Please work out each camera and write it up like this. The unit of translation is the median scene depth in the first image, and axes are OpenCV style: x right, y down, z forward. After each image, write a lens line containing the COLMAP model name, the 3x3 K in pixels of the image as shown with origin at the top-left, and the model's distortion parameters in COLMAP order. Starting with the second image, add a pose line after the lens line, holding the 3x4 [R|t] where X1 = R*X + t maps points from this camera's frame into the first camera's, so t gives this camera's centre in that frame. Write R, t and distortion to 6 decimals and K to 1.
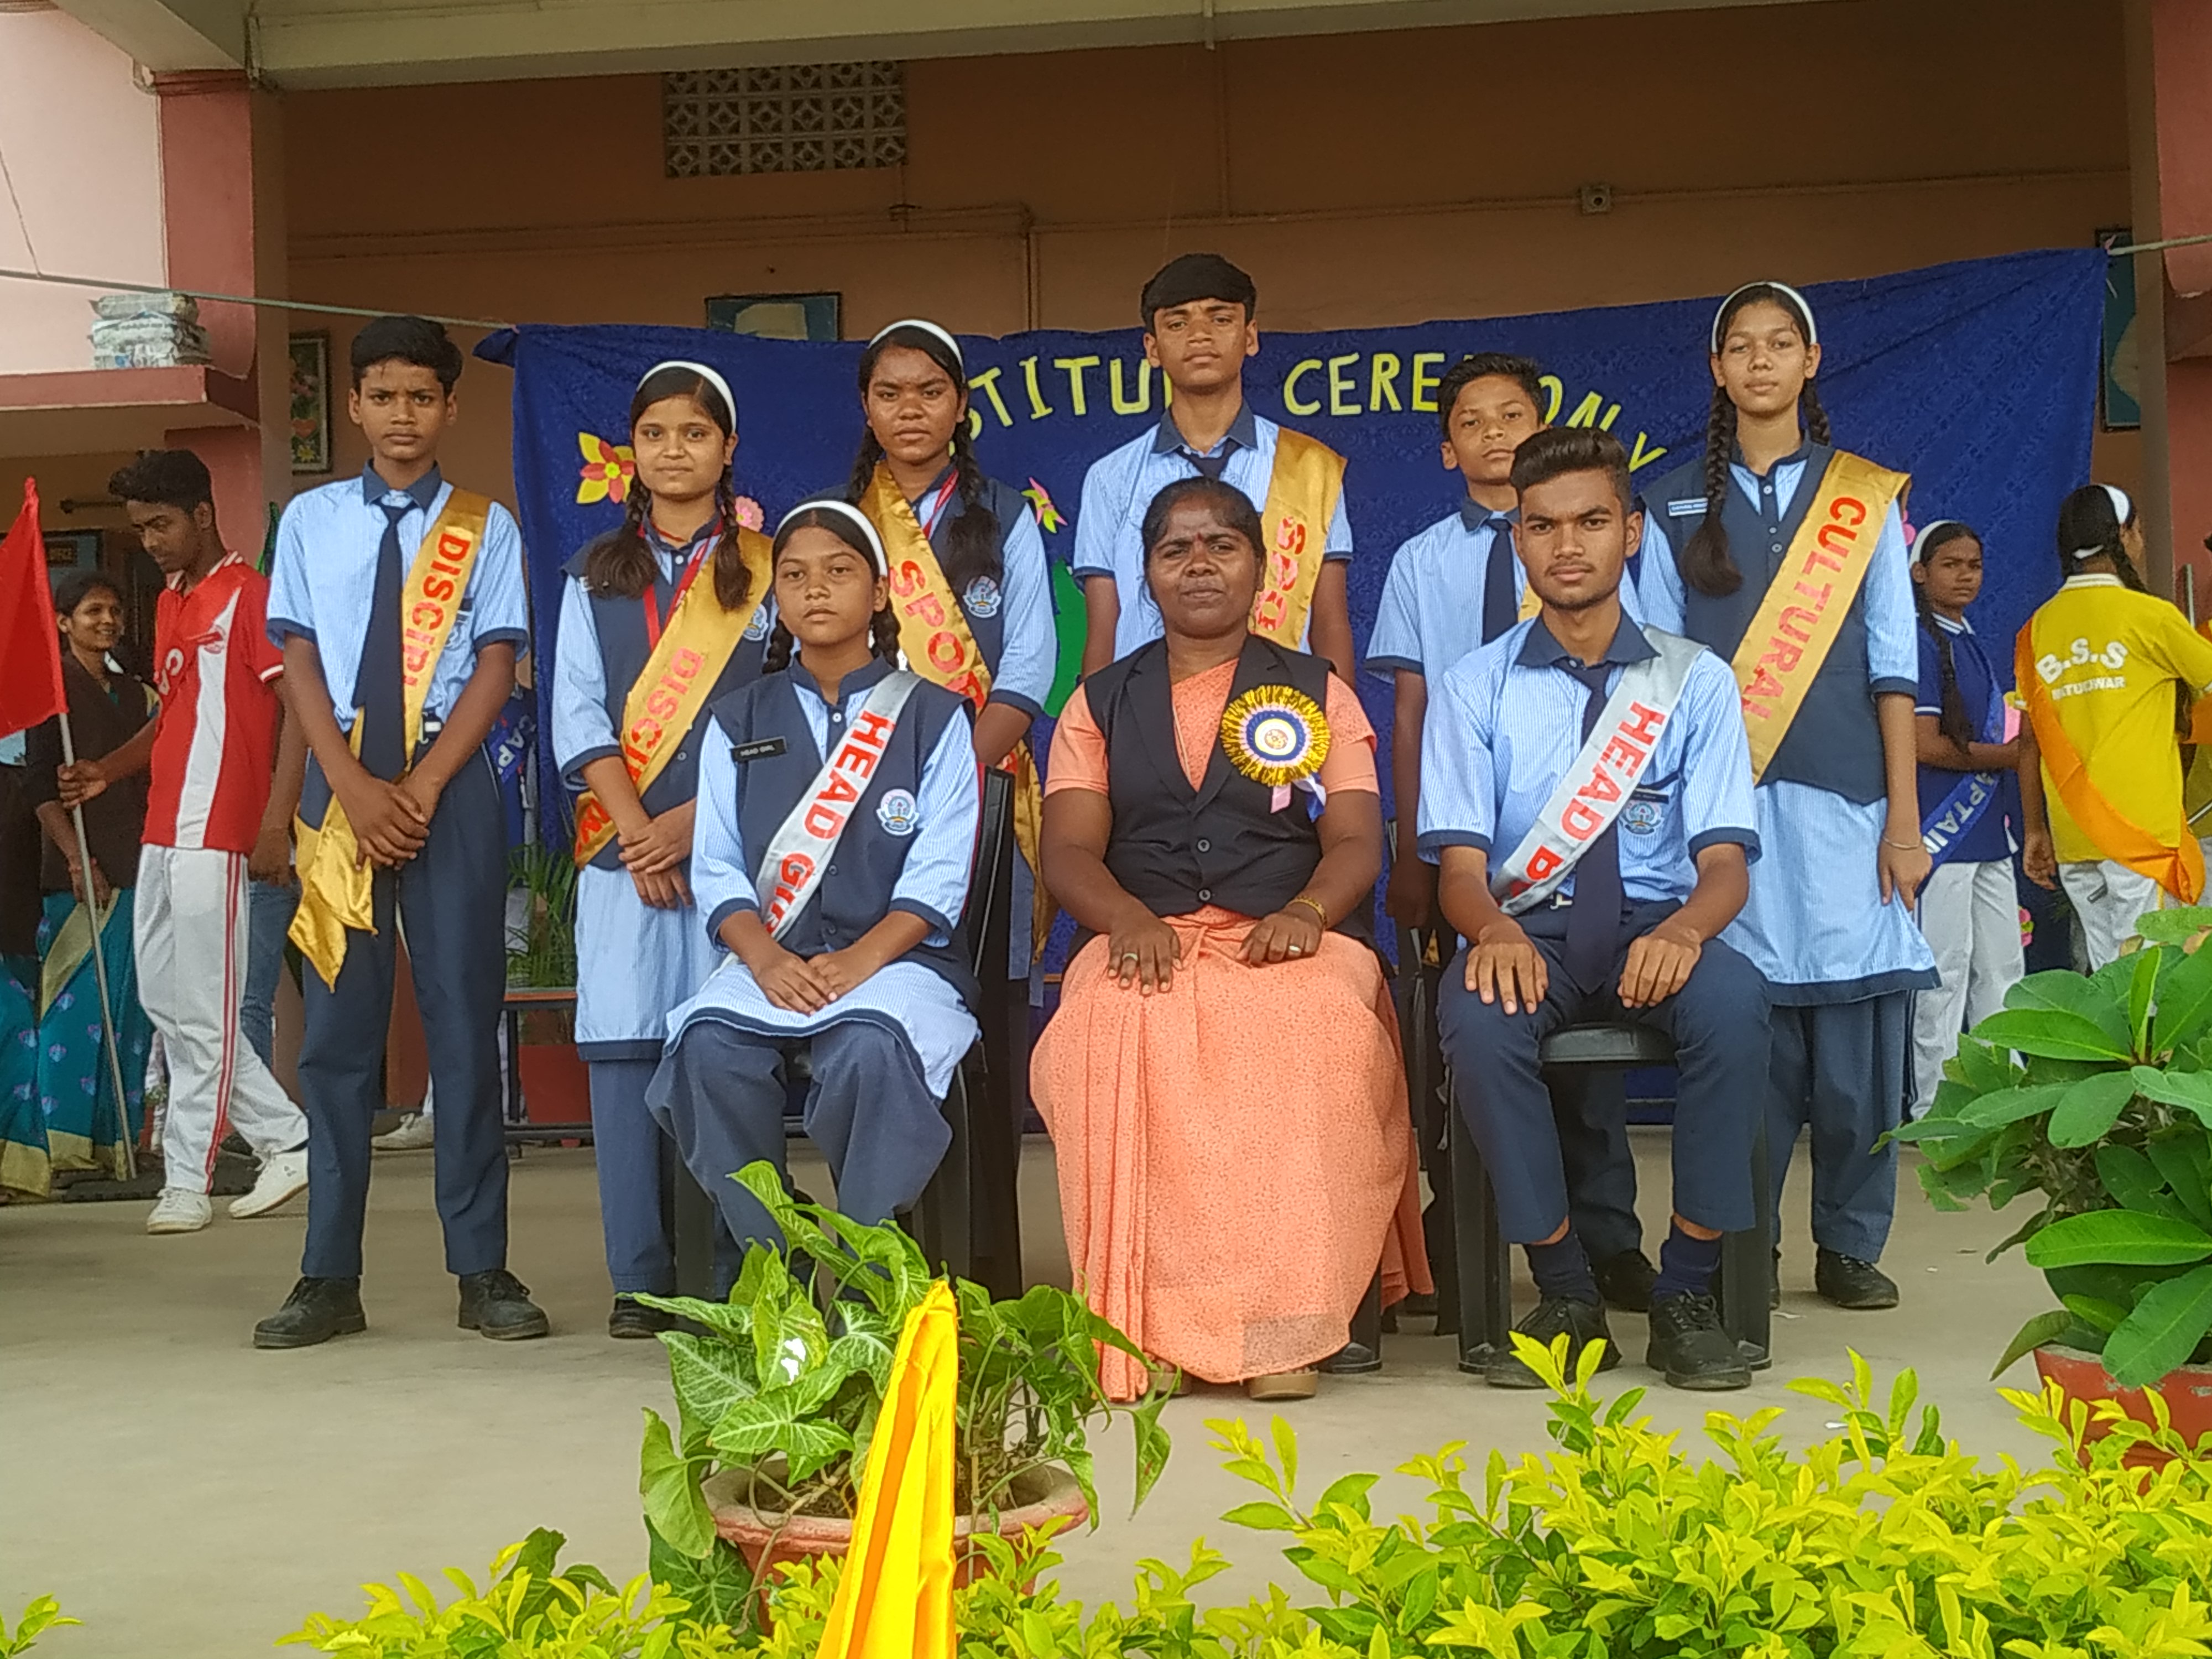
lens RADIAL K [[3044.1, 0, 1087.0], [0, 3044.1, 829.6], [0, 0, 1]] dist [0.170610, -0.608539]
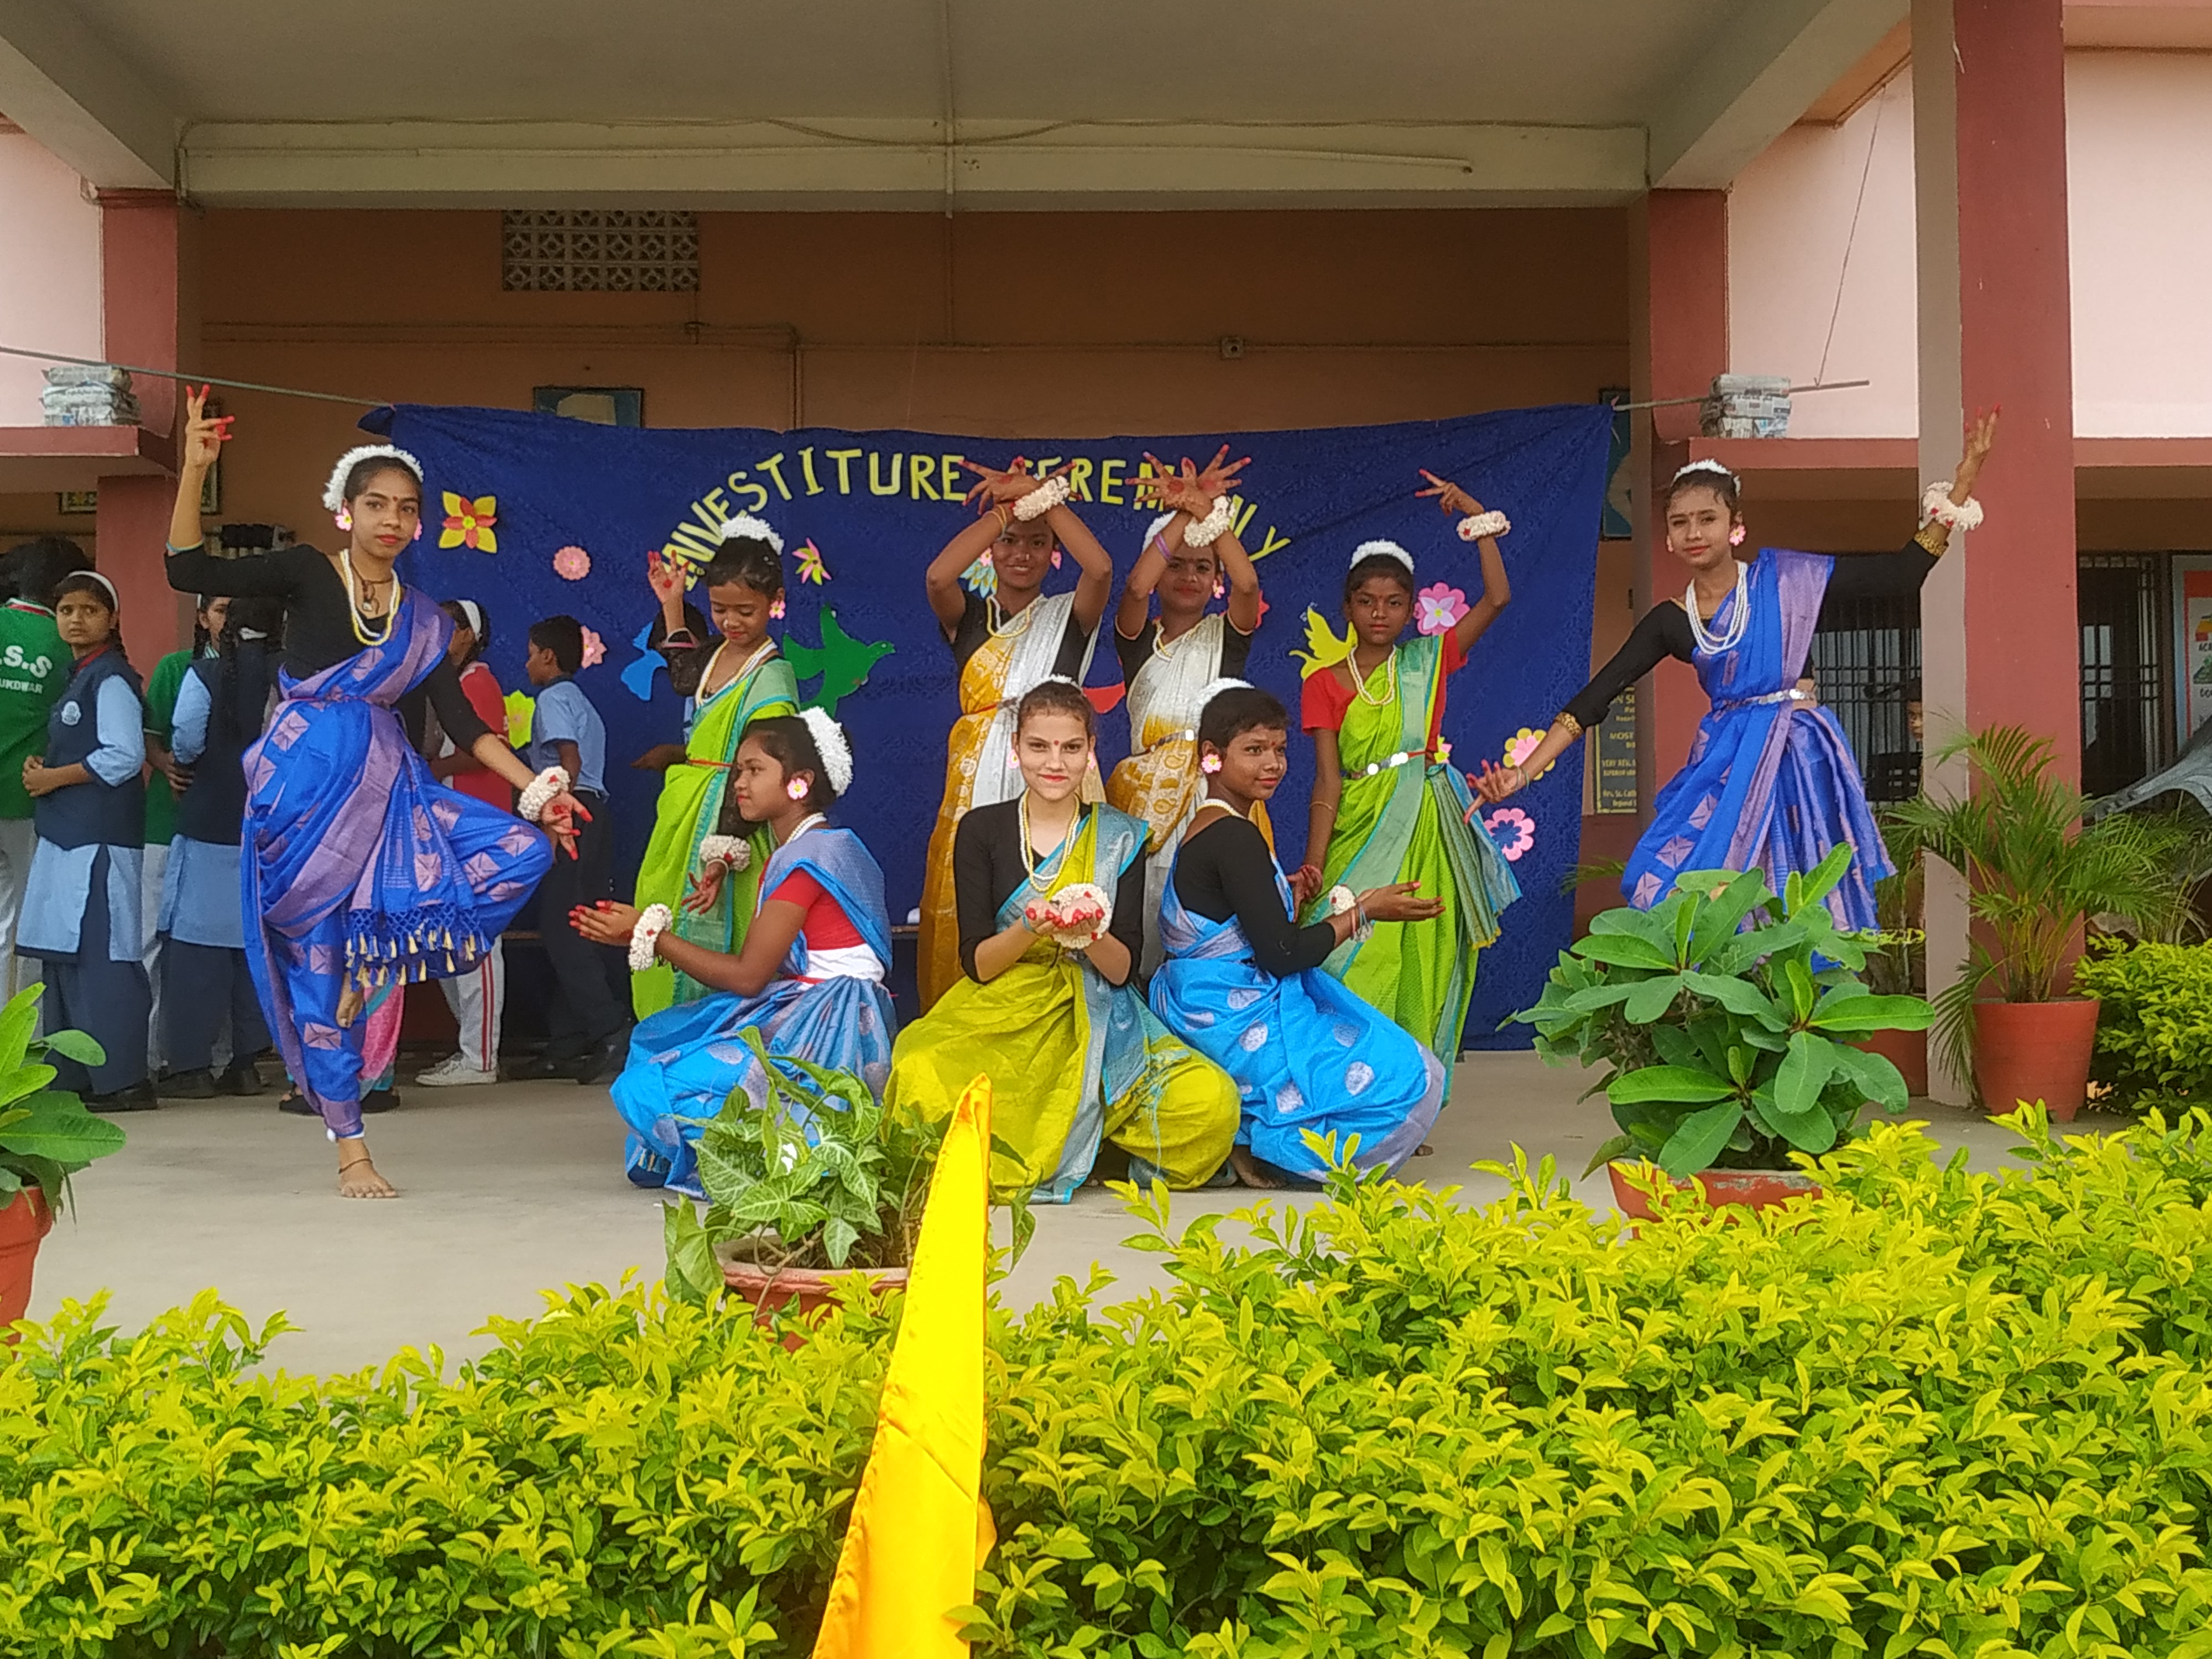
lens RADIAL K [[2443.4, 0, 1106.4], [0, 2443.4, 804.2], [0, 0, 1]] dist [0.105207, -0.310867]
pose [[0.991369, 0.026004, 0.128494, -0.042210], [-0.024790, 0.999632, -0.011040, 0.006345], [-0.128733, 0.007759, 0.991649, -0.071022]]
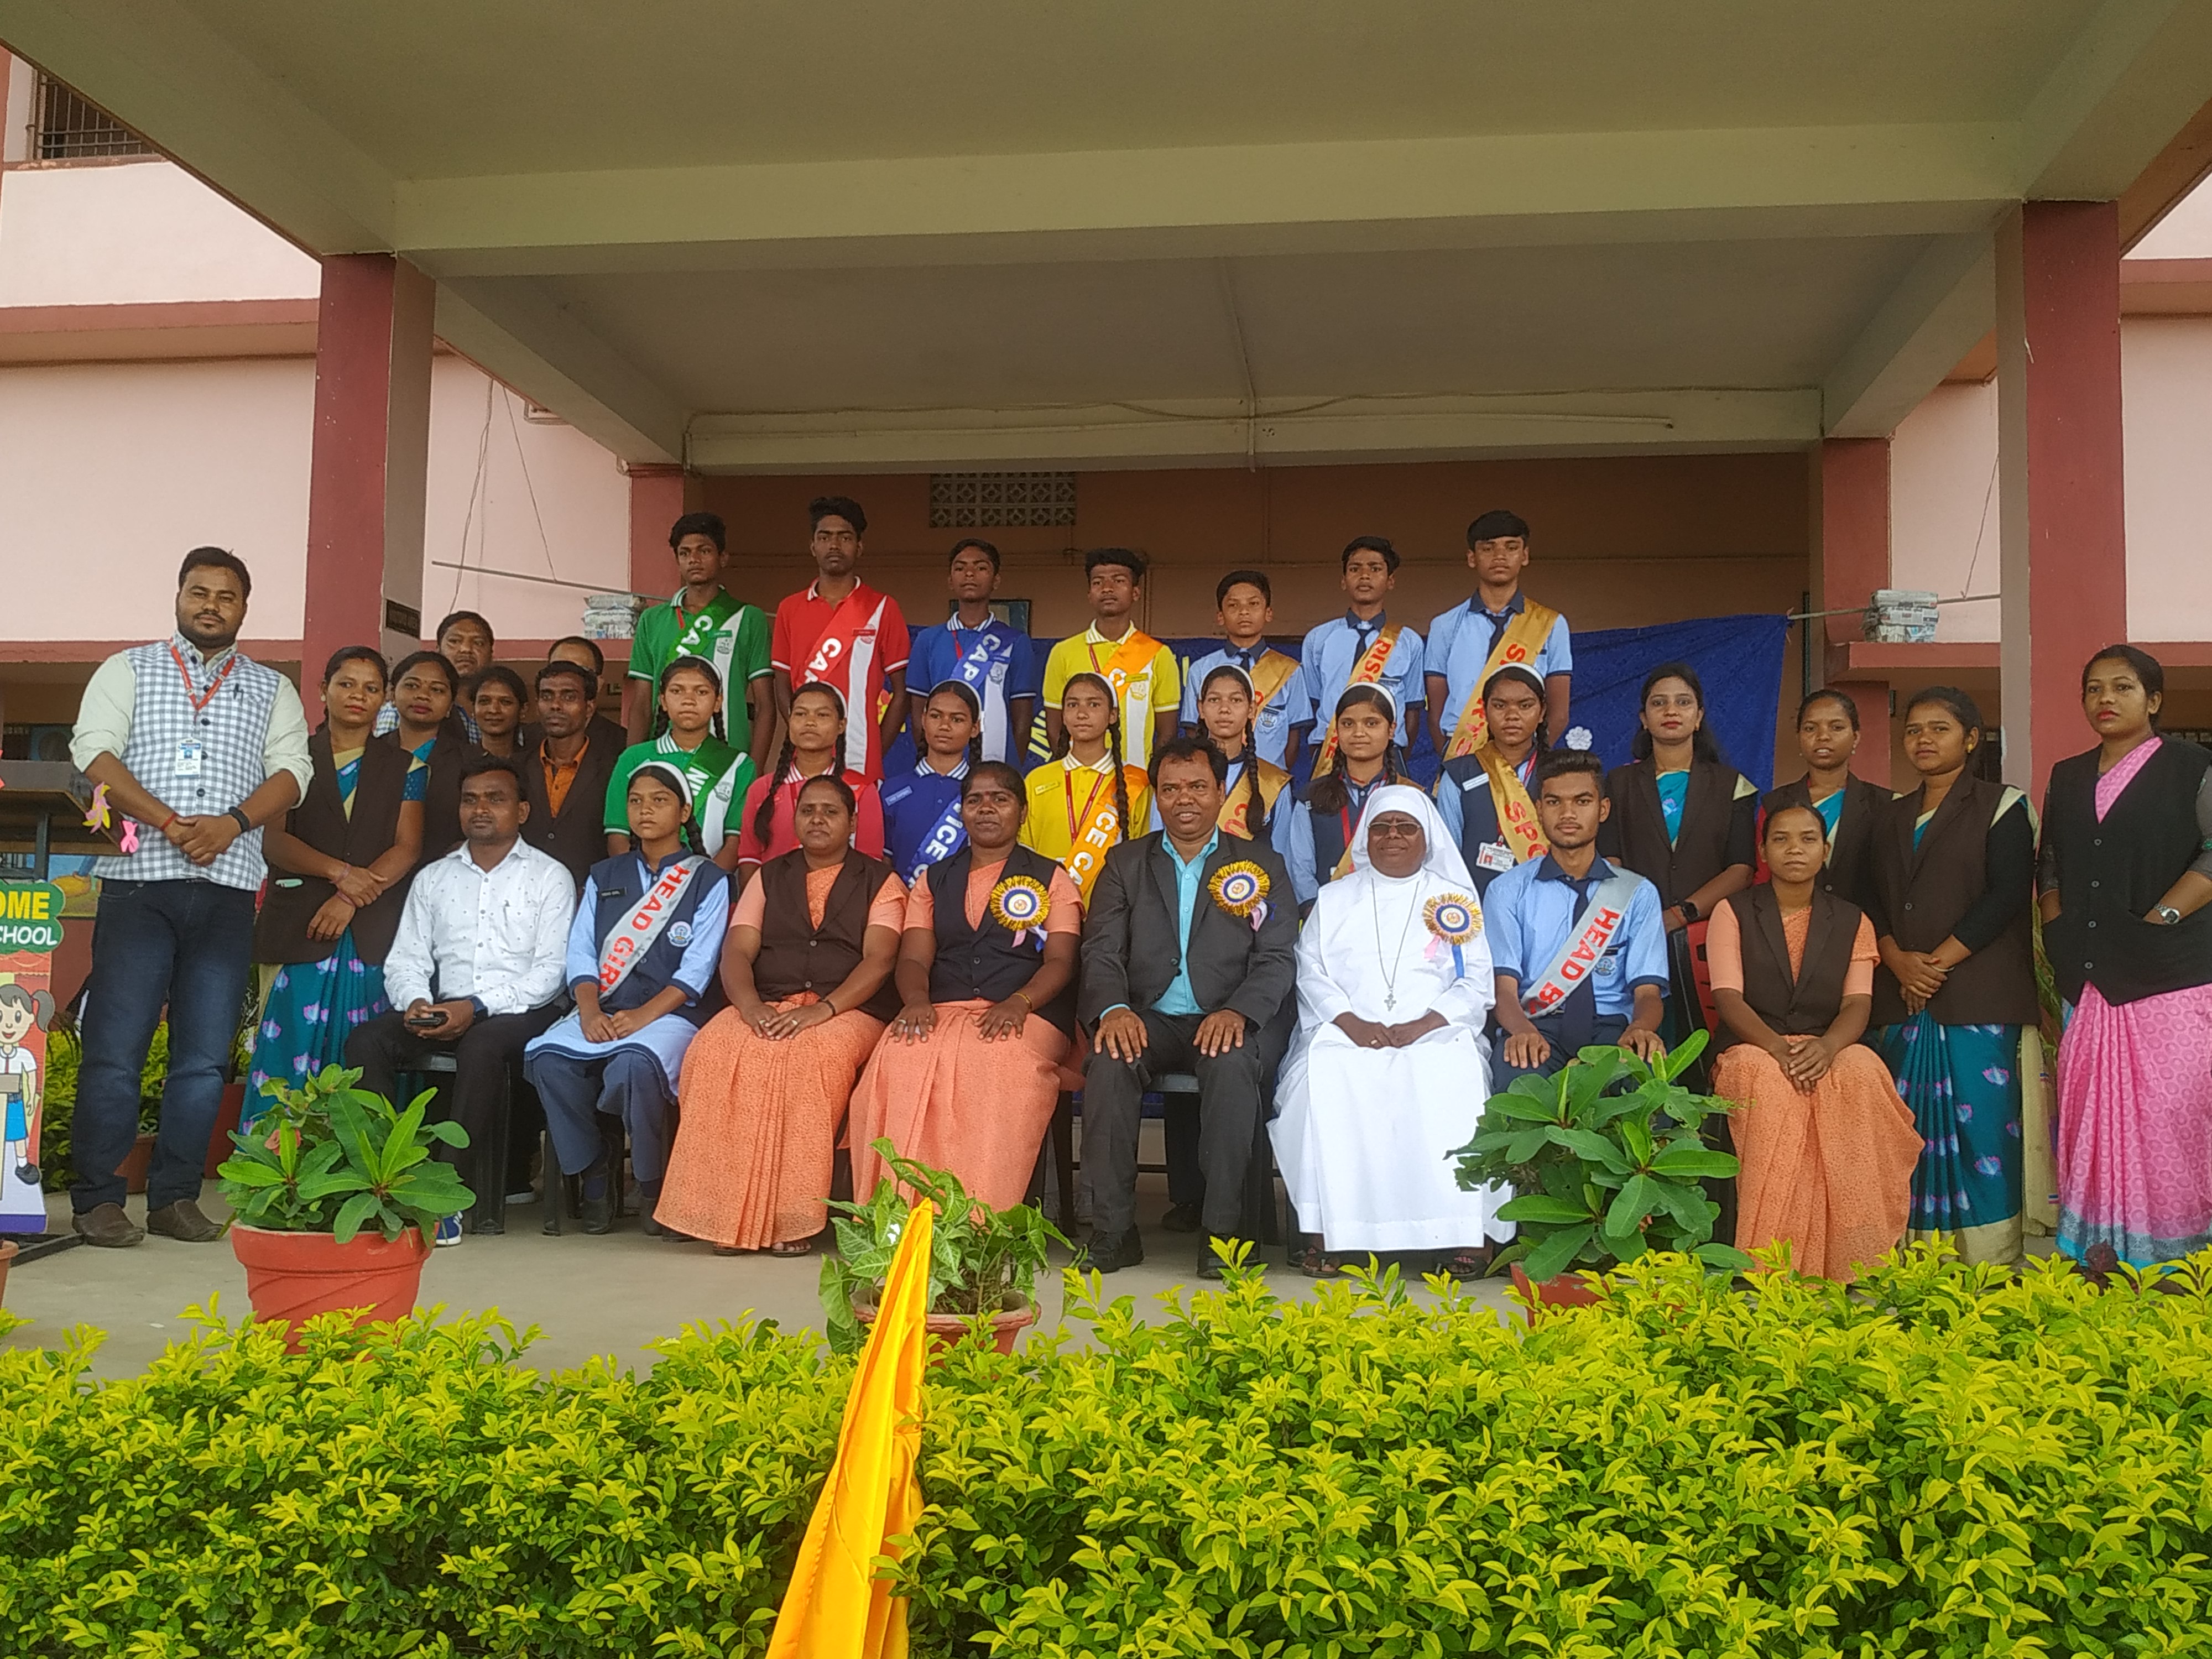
lens RADIAL K [[1975.1, 0, 1106.0], [0, 1975.1, 829.5], [0, 0, 1]] dist [0.118633, -0.361680]
pose [[0.997846, 0.044971, -0.047754, 0.042188], [-0.046998, 0.998002, -0.042217, -0.021513], [0.045760, 0.044371, 0.997967, -0.148579]]
